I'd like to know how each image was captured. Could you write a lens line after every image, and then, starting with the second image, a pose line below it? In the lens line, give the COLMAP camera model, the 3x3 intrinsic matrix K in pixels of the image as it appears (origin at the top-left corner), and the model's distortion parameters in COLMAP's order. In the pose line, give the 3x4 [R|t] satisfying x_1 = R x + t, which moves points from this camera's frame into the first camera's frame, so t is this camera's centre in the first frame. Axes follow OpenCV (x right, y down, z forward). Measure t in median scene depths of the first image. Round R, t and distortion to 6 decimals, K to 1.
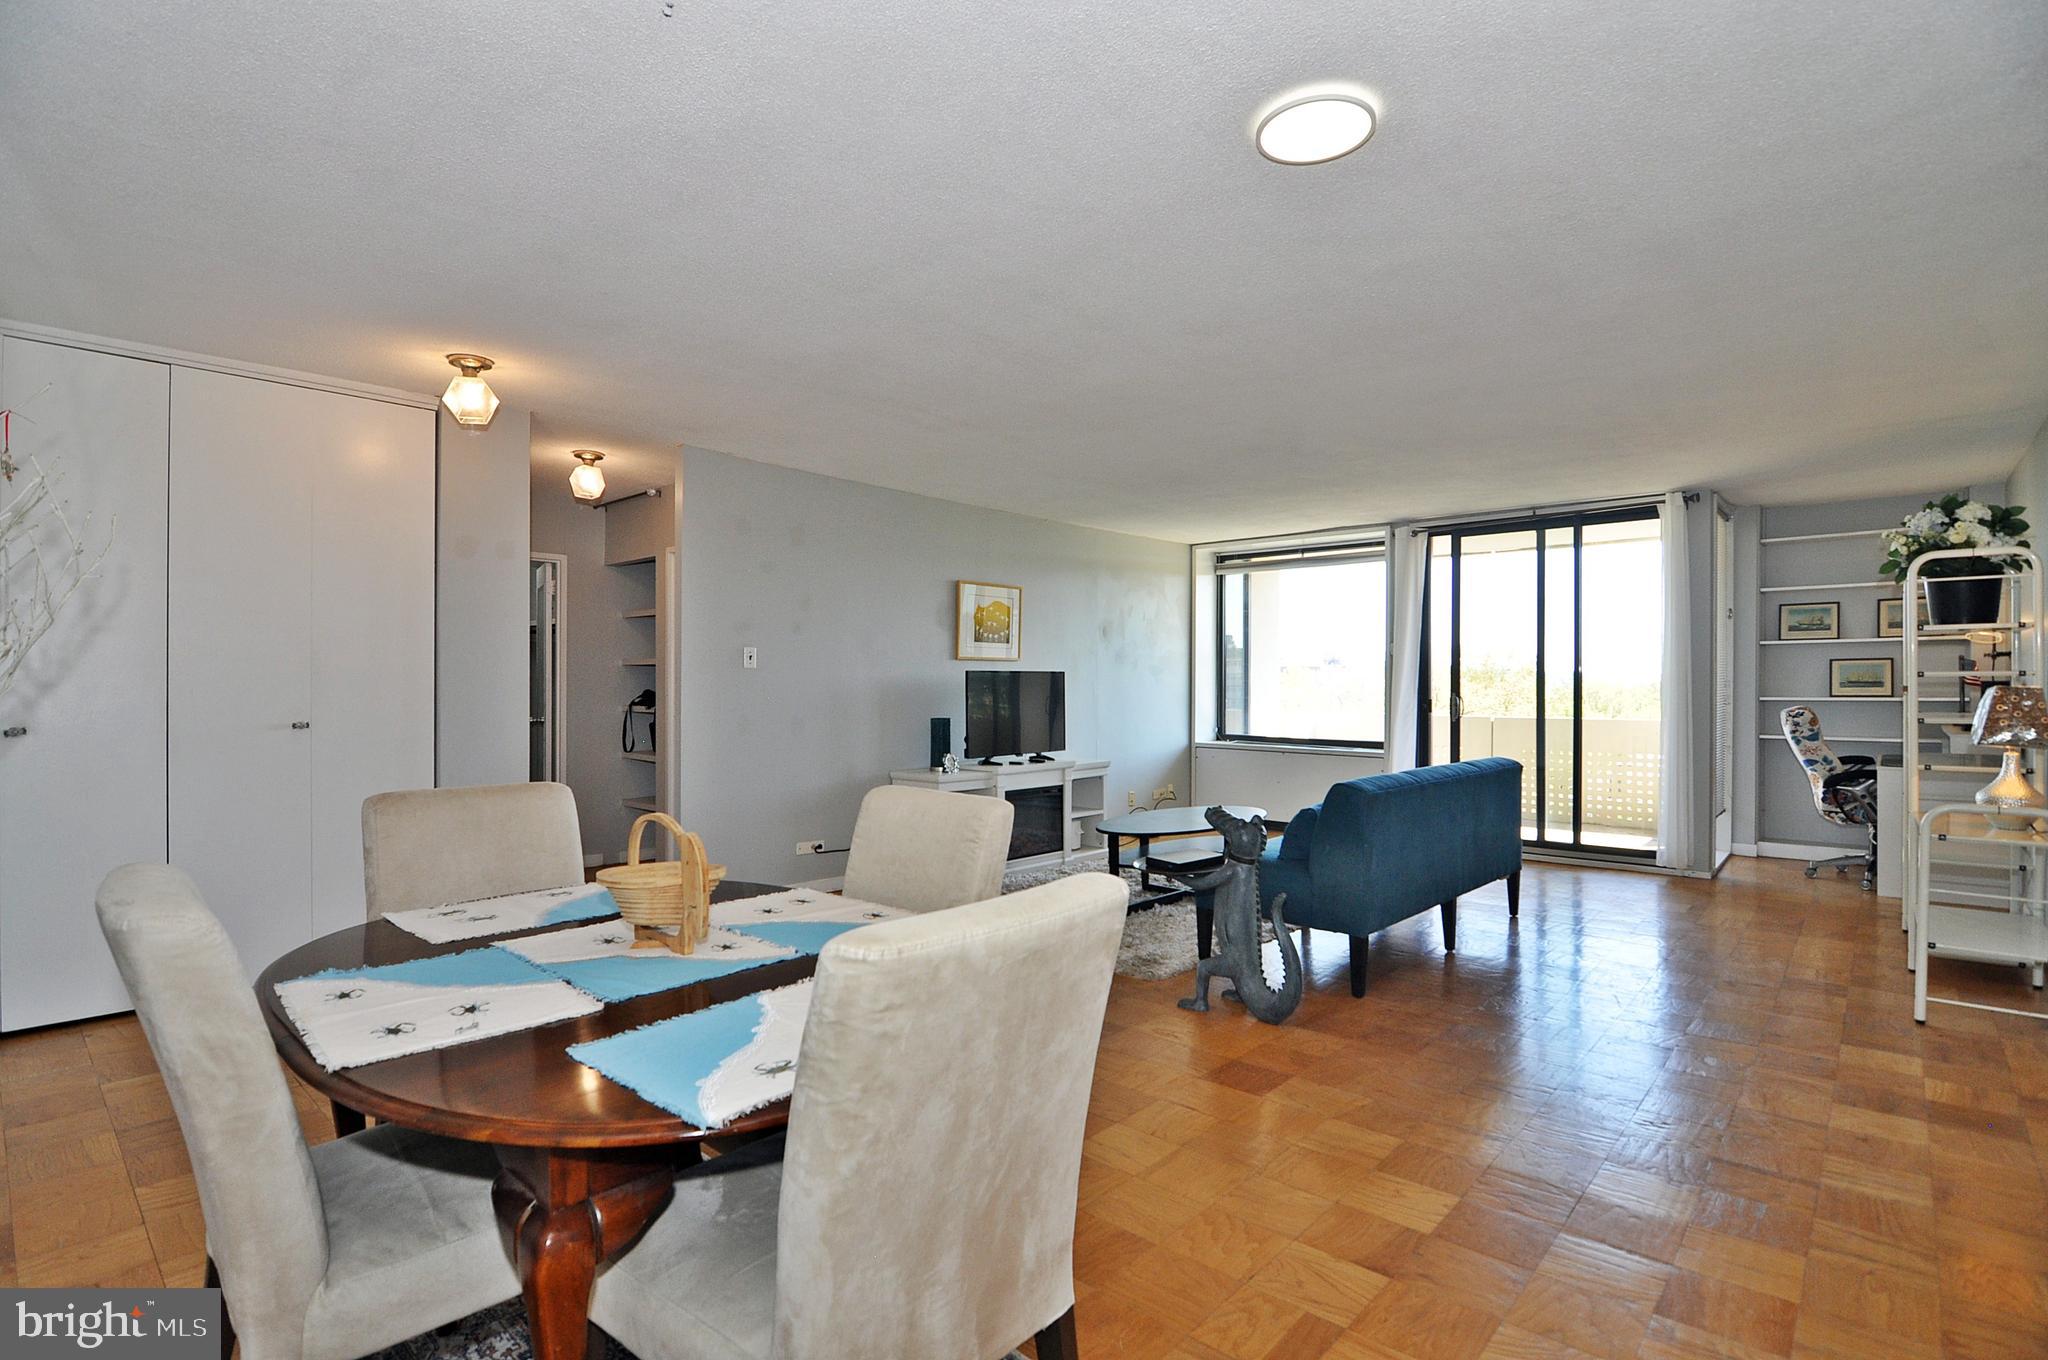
lens RADIAL K [[974.6, 0, 1024.0], [0, 974.6, 680.0], [0, 0, 1]] dist [-0.021096, -0.000867]
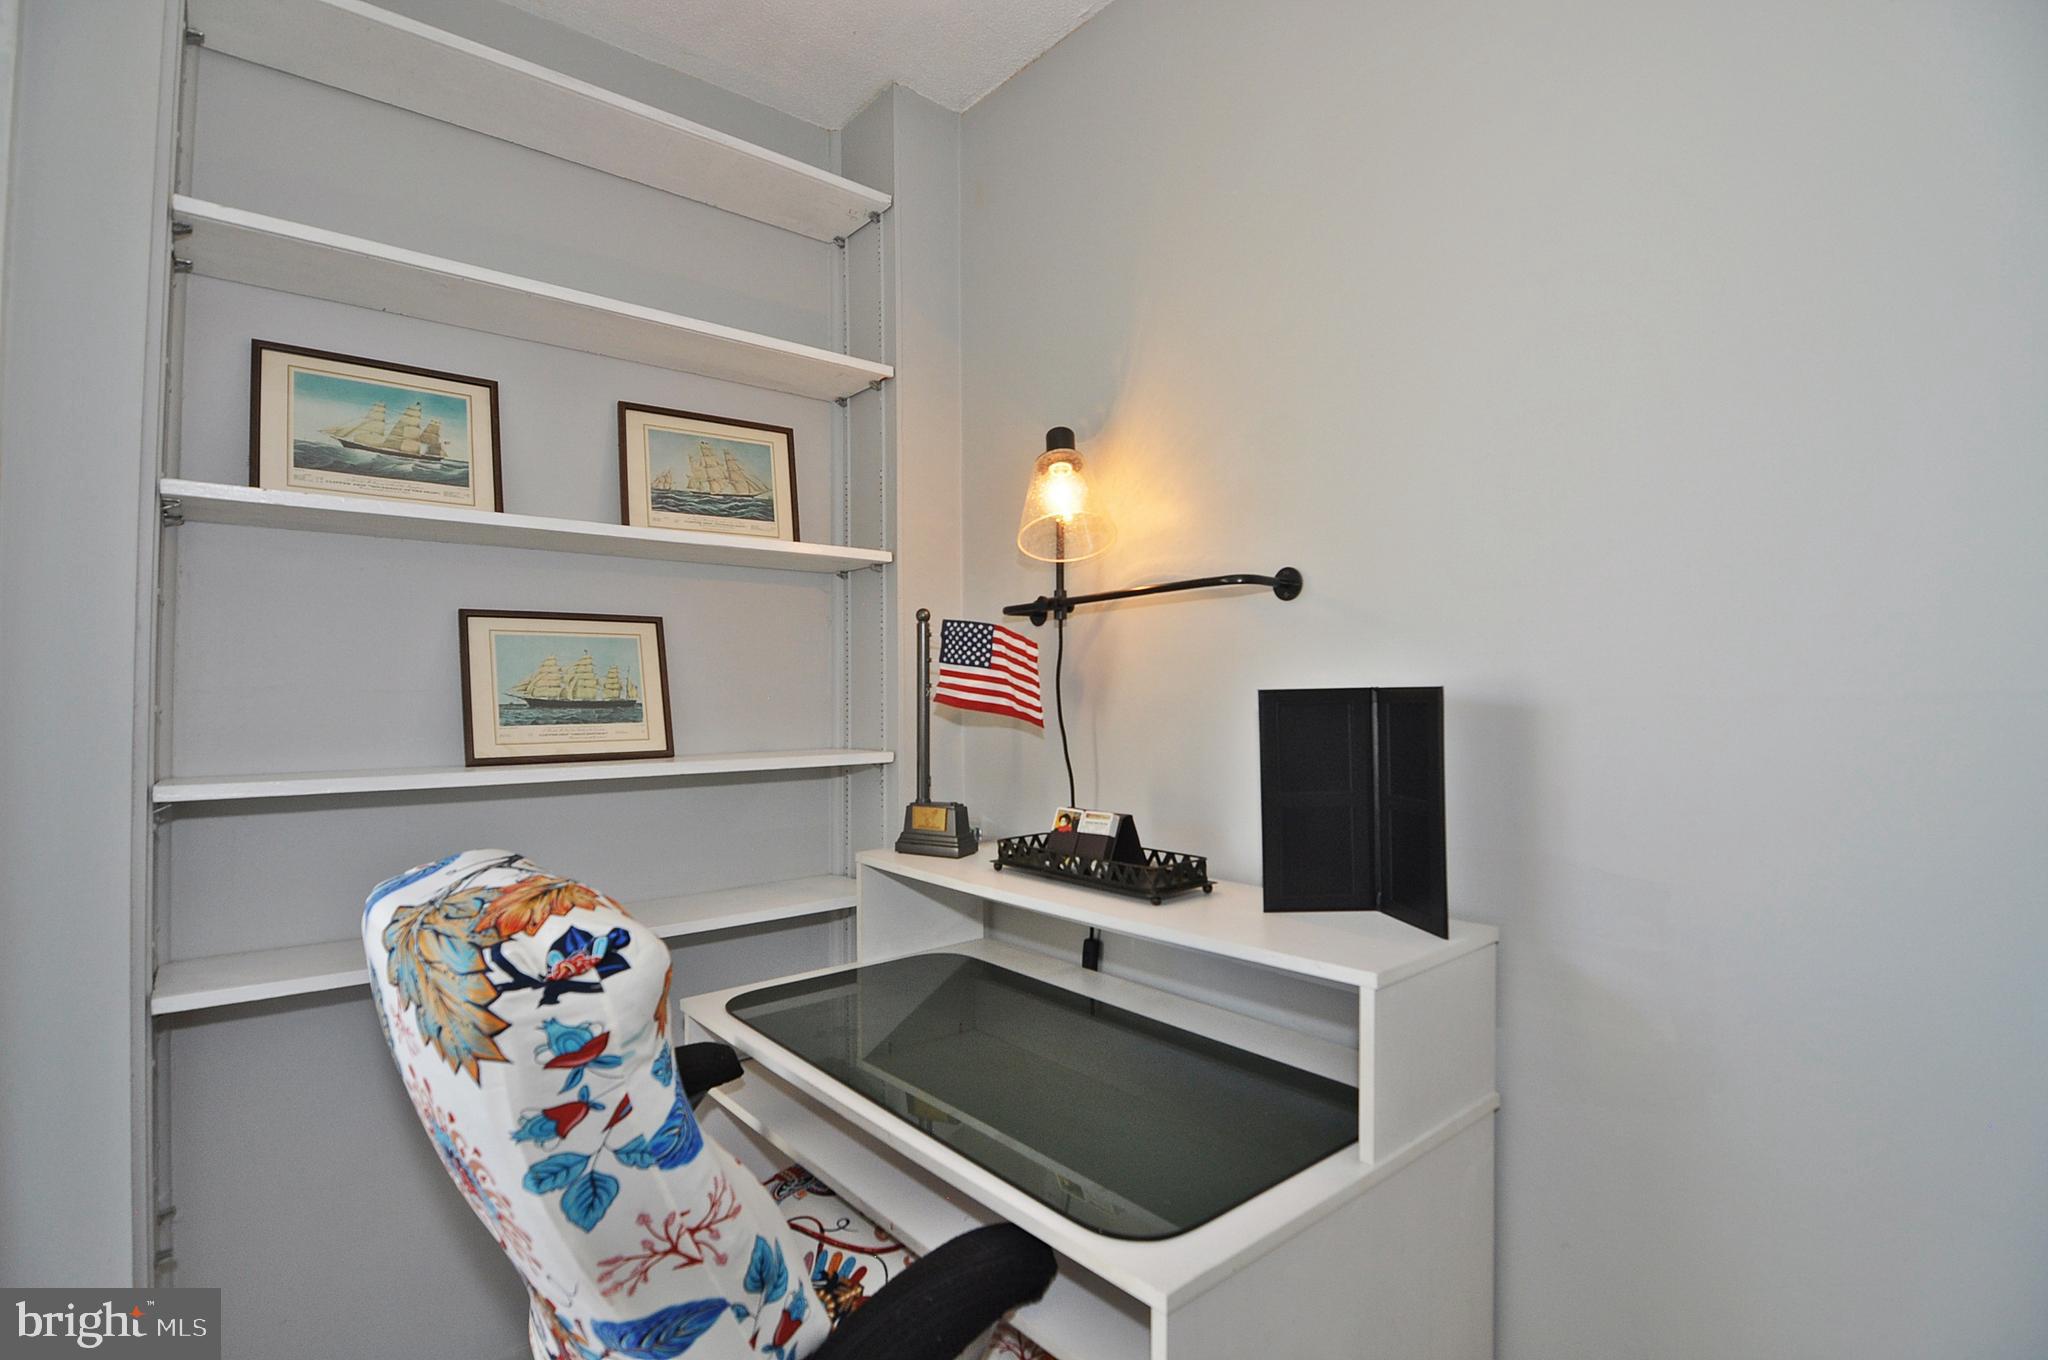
lens RADIAL K [[997.8, 0, 1030.3], [0, 997.8, 682.6], [0, 0, 1]] dist [-0.004702, -0.000658]
pose [[0.140212, 0.019472, 0.989930, 0.665878], [0.006377, 0.999768, -0.020569, 0.002938], [-0.990101, 0.009197, 0.140055, 0.895528]]
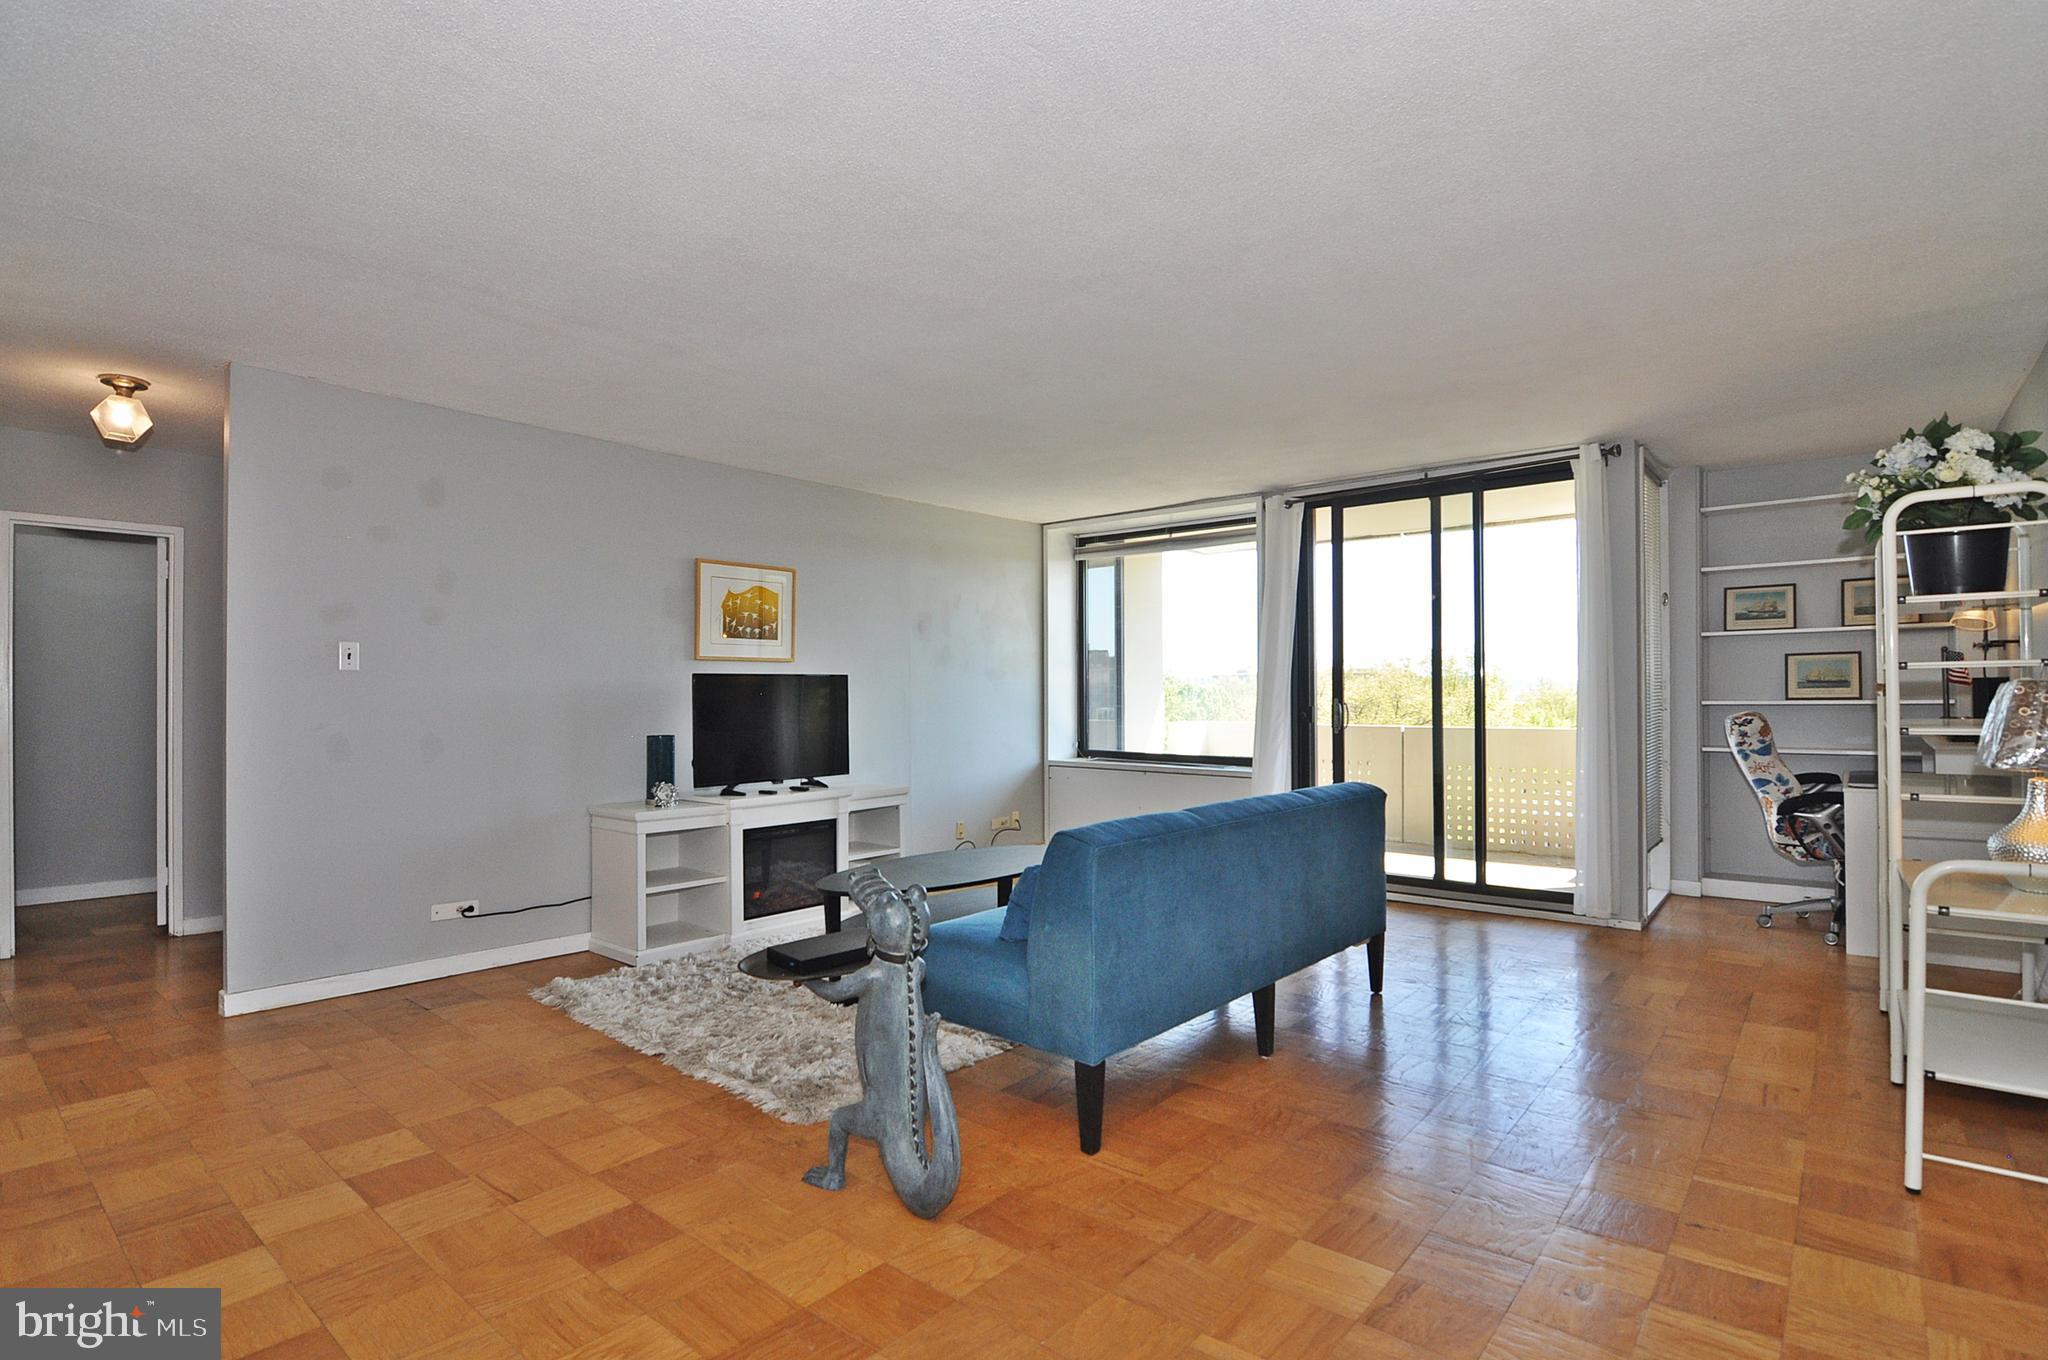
lens RADIAL K [[1006.6, 0, 1024.0], [0, 1006.6, 680.0], [0, 0, 1]] dist [-0.009049, -0.007064]
pose [[0.999119, -0.006265, 0.041485, 0.169513], [0.006673, 0.999931, -0.009714, 0.004958], [-0.041421, 0.009983, 0.999092, 0.191629]]
